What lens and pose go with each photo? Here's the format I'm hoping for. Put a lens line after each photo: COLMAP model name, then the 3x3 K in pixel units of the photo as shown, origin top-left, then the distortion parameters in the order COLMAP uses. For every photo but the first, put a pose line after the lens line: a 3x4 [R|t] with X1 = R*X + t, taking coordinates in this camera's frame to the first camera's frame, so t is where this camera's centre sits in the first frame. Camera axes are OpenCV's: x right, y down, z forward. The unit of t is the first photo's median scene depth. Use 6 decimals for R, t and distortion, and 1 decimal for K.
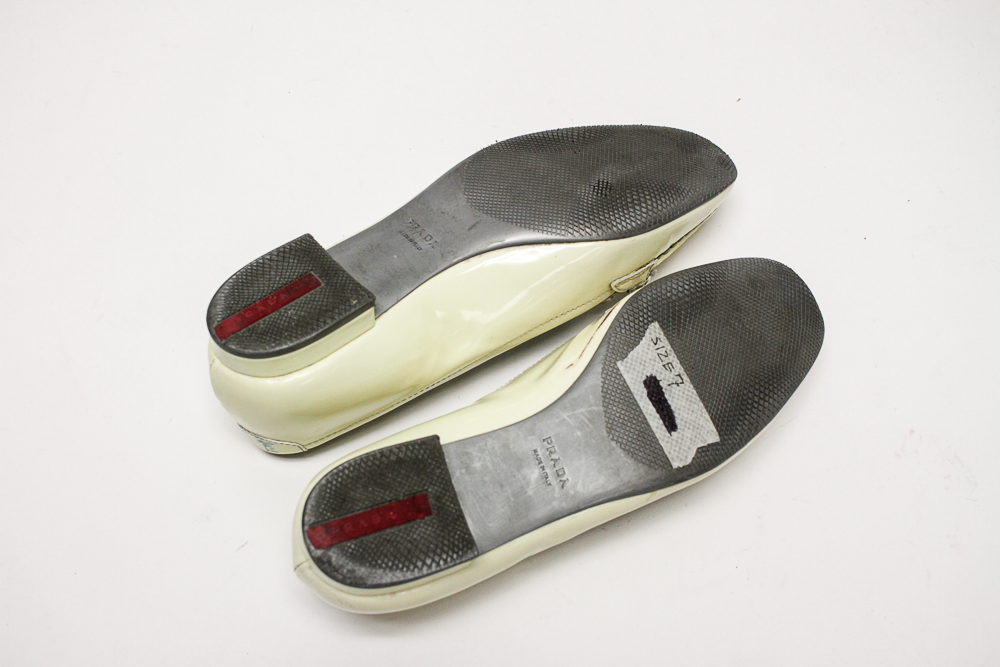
lens RADIAL K [[1187.7, 0, 503.2], [0, 1187.7, 333.6], [0, 0, 1]] dist [-0.109435, 0.000000]
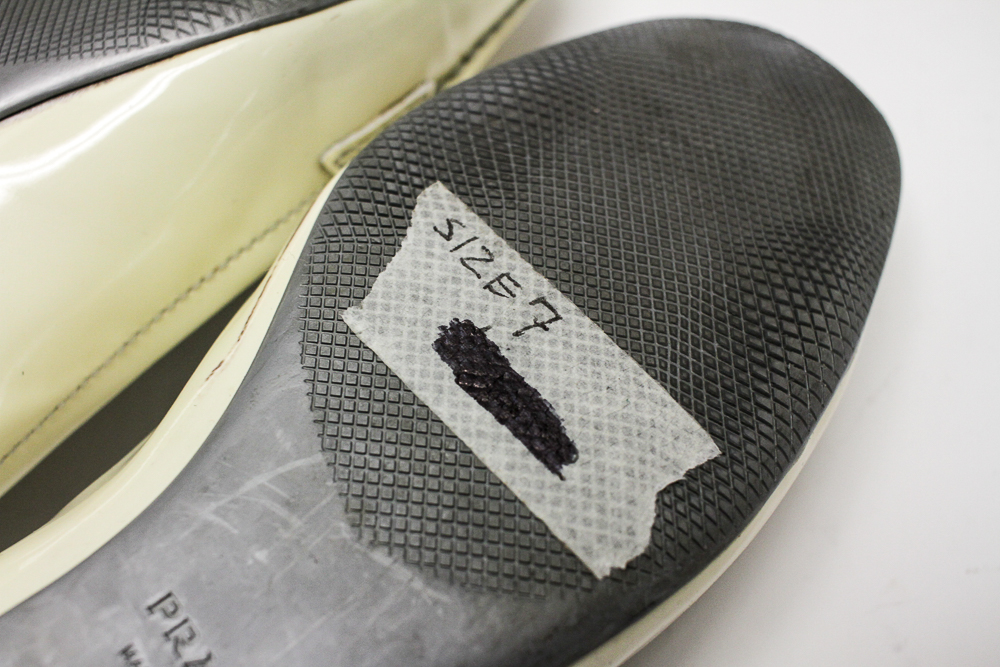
lens RADIAL K [[1187.7, 0, 495.6], [0, 1187.7, 335.7], [0, 0, 1]] dist [-0.109435, 0.000000]
pose [[0.957931, -0.285674, 0.027552, 0.125935], [0.286369, 0.945052, -0.157699, 0.093611], [0.019013, 0.158955, 0.987103, 0.682180]]
